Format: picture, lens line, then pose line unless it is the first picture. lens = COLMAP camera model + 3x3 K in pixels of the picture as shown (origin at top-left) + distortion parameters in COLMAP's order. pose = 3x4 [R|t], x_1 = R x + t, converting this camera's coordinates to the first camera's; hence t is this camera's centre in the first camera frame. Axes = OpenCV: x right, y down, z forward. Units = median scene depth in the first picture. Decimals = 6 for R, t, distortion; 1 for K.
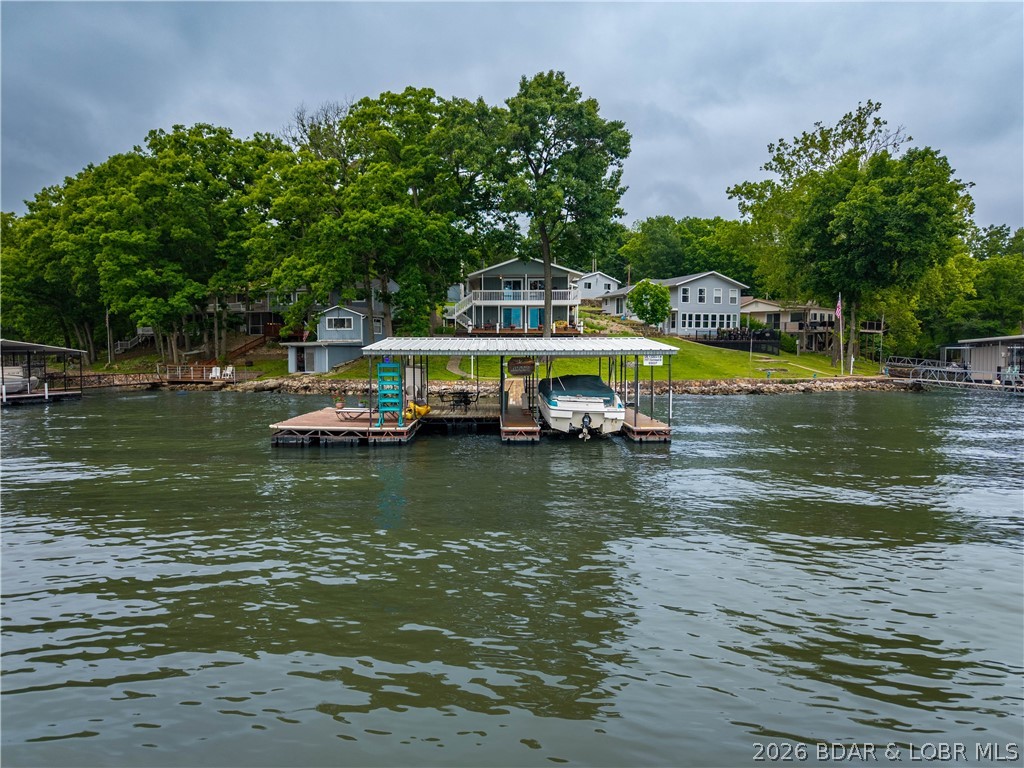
lens RADIAL K [[697.0, 0, 512.0], [0, 697.0, 384.0], [0, 0, 1]] dist [0.025126, -0.005700]
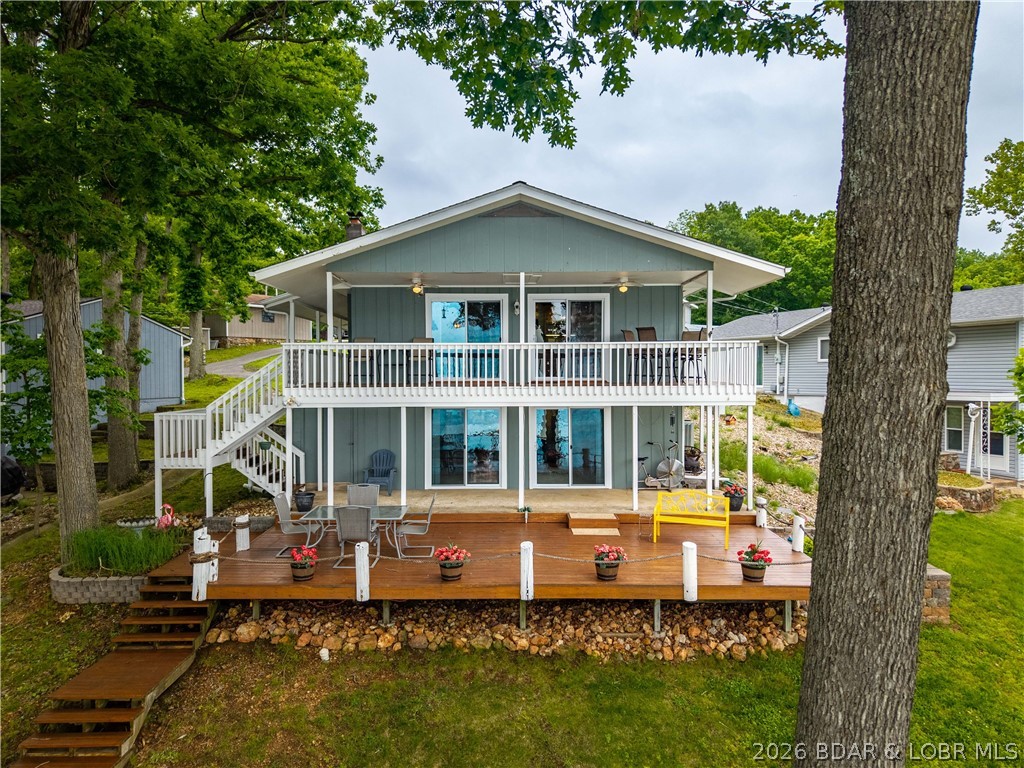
lens RADIAL K [[690.5, 0, 507.3], [0, 690.5, 386.0], [0, 0, 1]] dist [0.007027, -0.006375]
pose [[0.999865, -0.001905, 0.016319, 0.012061], [0.002392, 0.999552, -0.029844, -0.119409], [-0.016255, 0.029879, 0.999421, 0.809602]]
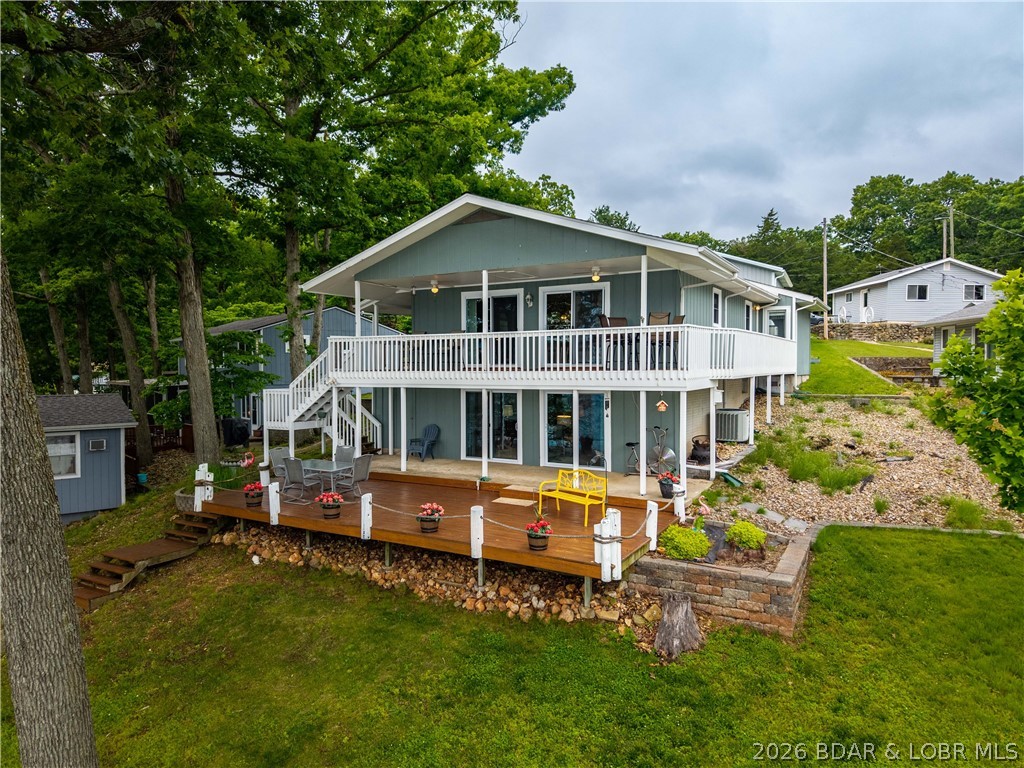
lens RADIAL K [[690.5, 0, 507.3], [0, 690.5, 386.0], [0, 0, 1]] dist [0.007027, -0.006375]
pose [[0.871408, 0.013132, -0.490383, 0.158689], [-0.021808, 0.999690, -0.011982, -0.117408], [0.490074, 0.021135, 0.871424, 0.816314]]
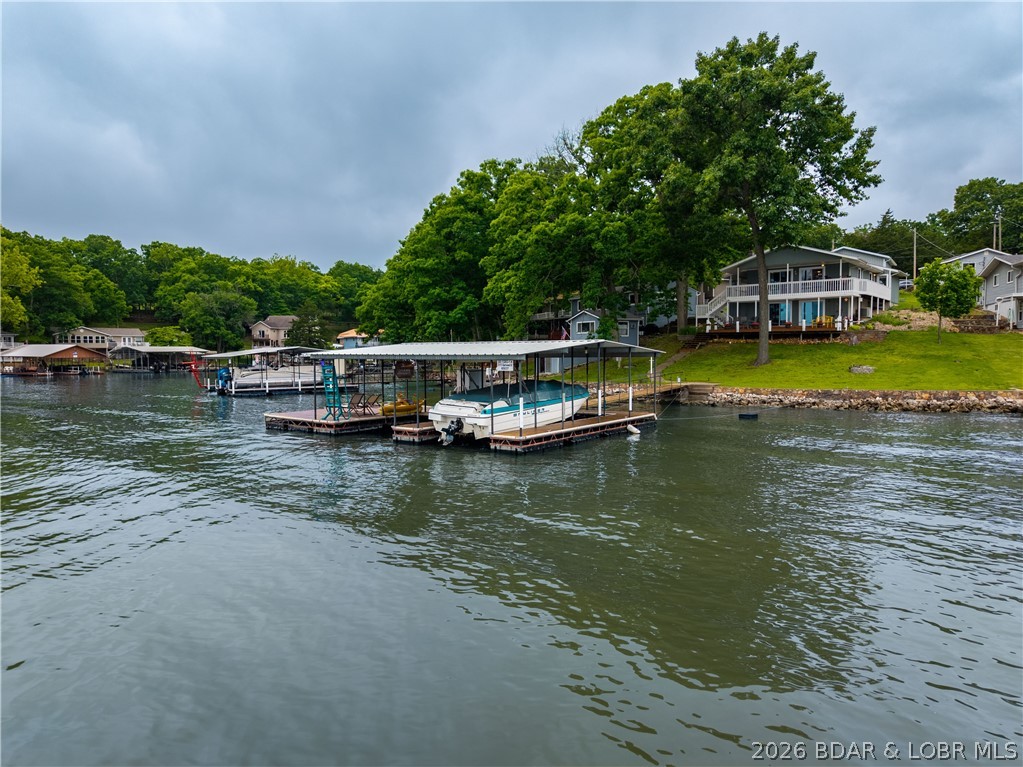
lens RADIAL K [[698.9, 0, 486.9], [0, 698.9, 388.3], [0, 0, 1]] dist [0.003755, -0.022955]
pose [[0.779868, 0.027224, -0.625351, 0.288436], [-0.023796, 0.999621, 0.013842, -0.005942], [0.625491, 0.004086, 0.780220, 0.087077]]
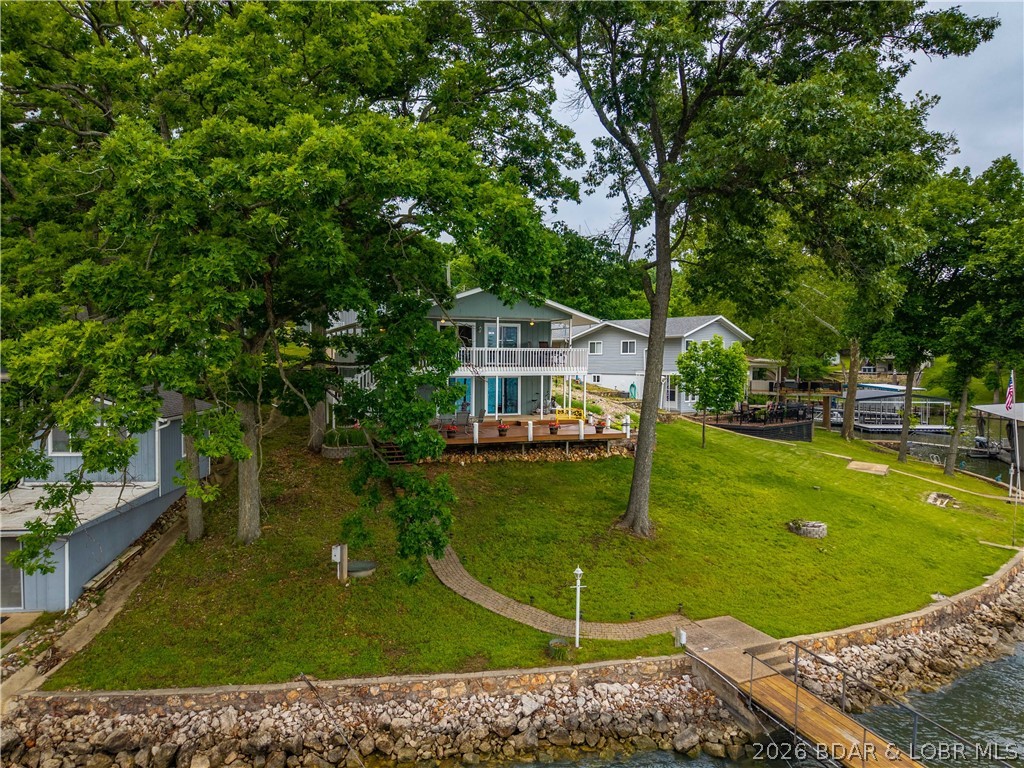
lens RADIAL K [[690.5, 0, 507.3], [0, 690.5, 386.0], [0, 0, 1]] dist [0.007027, -0.006375]
pose [[0.925011, -0.007835, 0.379860, -0.175646], [0.010197, 0.999939, -0.004207, -0.108896], [-0.379804, 0.007765, 0.925034, 0.543802]]
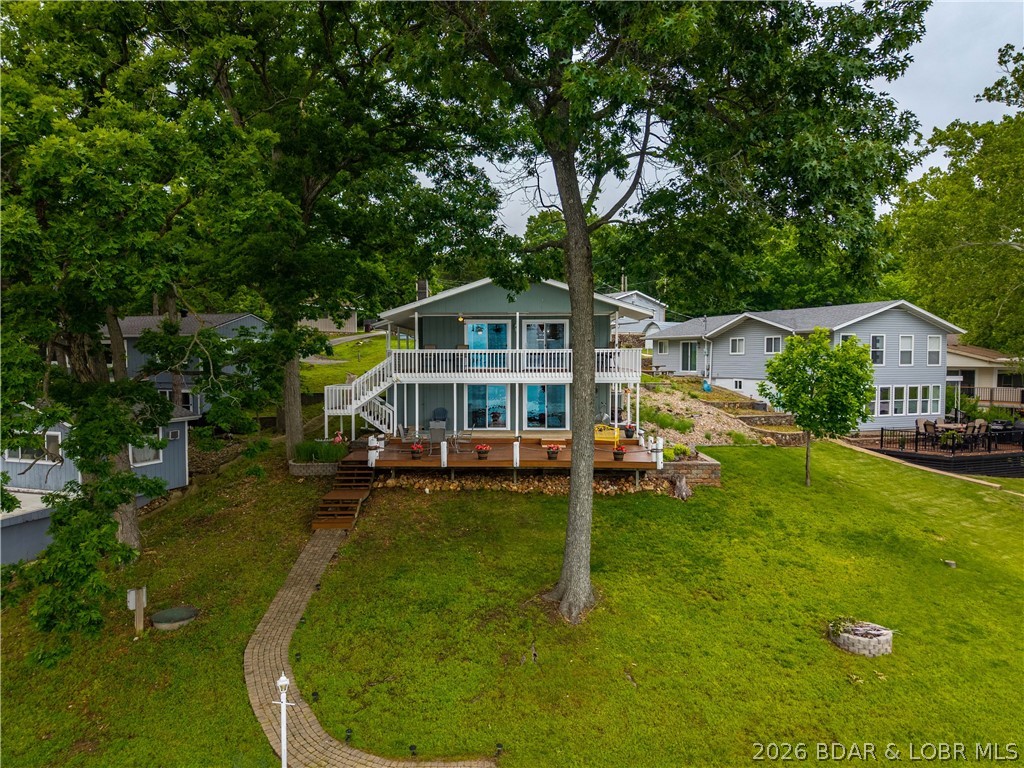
lens RADIAL K [[690.5, 0, 507.3], [0, 690.5, 386.0], [0, 0, 1]] dist [0.007027, -0.006375]
pose [[0.999995, 0.000221, -0.003232, 0.015746], [-0.000236, 0.999988, -0.004882, -0.115314], [0.003231, 0.004883, 0.999983, 0.599661]]
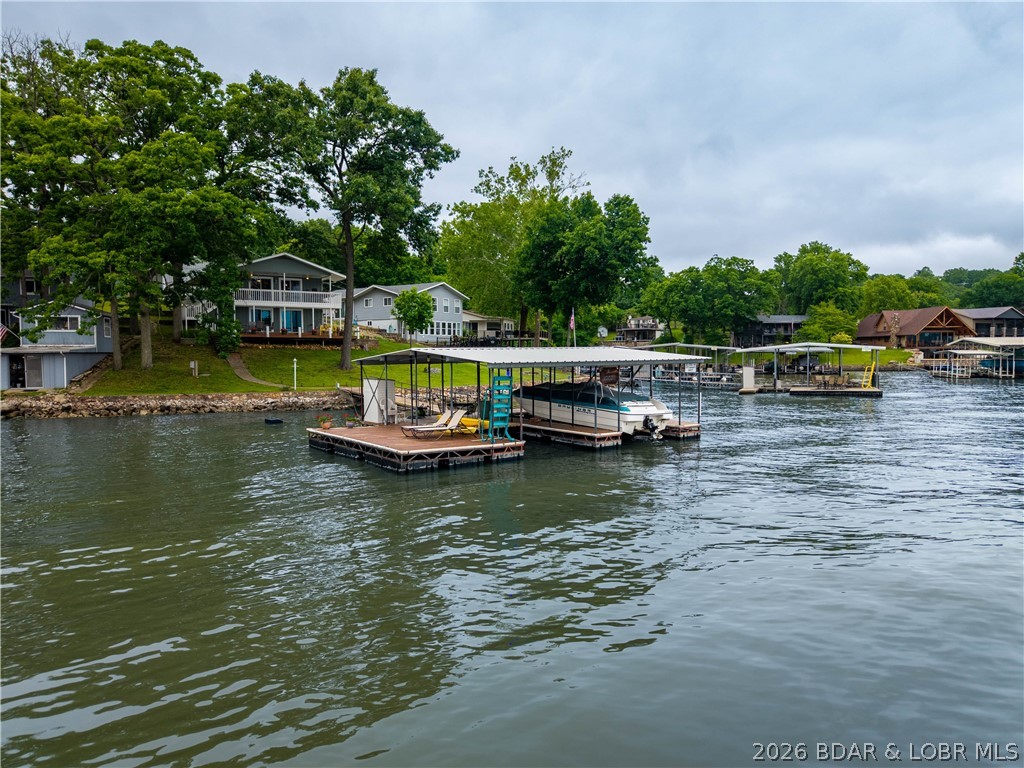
lens RADIAL K [[696.3, 0, 519.3], [0, 696.3, 383.4], [0, 0, 1]] dist [0.000872, -0.001638]
pose [[0.821000, -0.027667, 0.570257, -0.262649], [0.031163, 0.999508, 0.003628, -0.007990], [-0.570077, 0.014792, 0.821458, 0.077695]]
